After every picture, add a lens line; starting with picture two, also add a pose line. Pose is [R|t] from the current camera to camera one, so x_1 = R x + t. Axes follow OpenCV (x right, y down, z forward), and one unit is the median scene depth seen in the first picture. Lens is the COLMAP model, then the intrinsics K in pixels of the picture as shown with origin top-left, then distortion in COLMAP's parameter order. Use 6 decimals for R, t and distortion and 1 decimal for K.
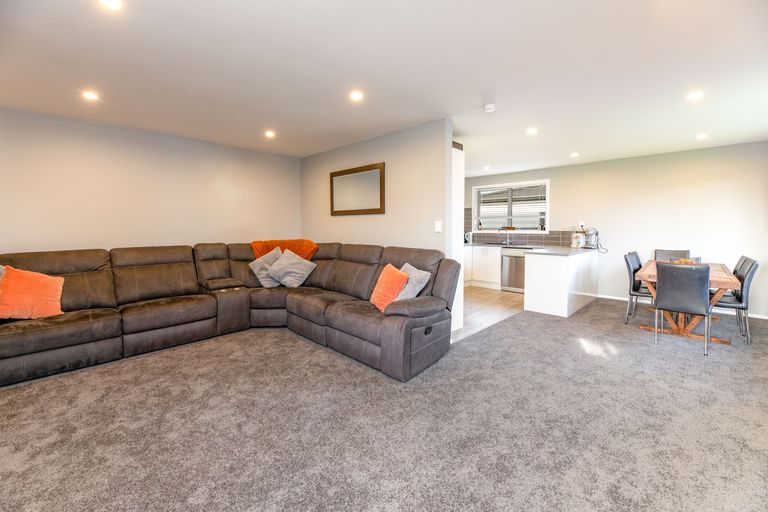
lens RADIAL K [[321.4, 0, 384.2], [0, 321.4, 248.0], [0, 0, 1]] dist [-0.000091, 0.000047]
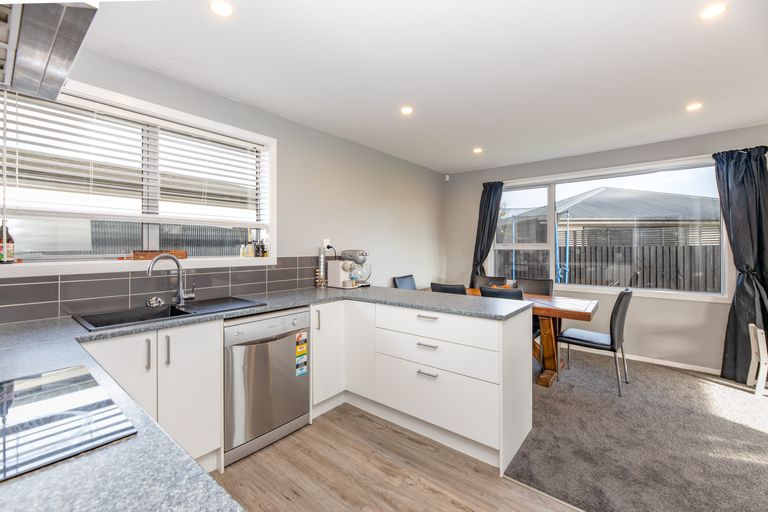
lens RADIAL K [[321.4, 0, 384.2], [0, 321.4, 248.0], [0, 0, 1]] dist [-0.000091, 0.000047]
pose [[-0.115598, -0.000407, 0.993296, 0.059230], [0.066822, 0.997731, 0.008185, -0.058812], [-0.991046, 0.067321, -0.115309, 0.886762]]
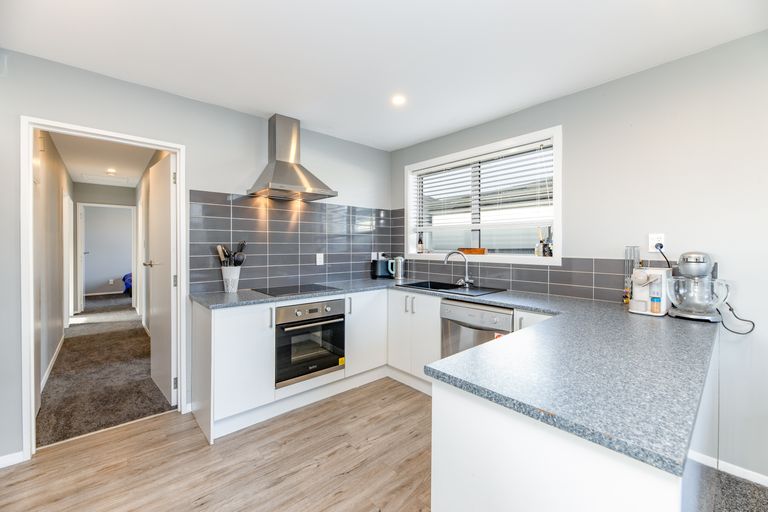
lens RADIAL K [[321.4, 0, 384.2], [0, 321.4, 248.0], [0, 0, 1]] dist [-0.000091, 0.000047]
pose [[0.998448, 0.005110, -0.055454, 0.313362], [-0.008395, 0.998213, -0.059171, -0.039495], [0.055053, 0.059545, 0.996706, 0.588226]]
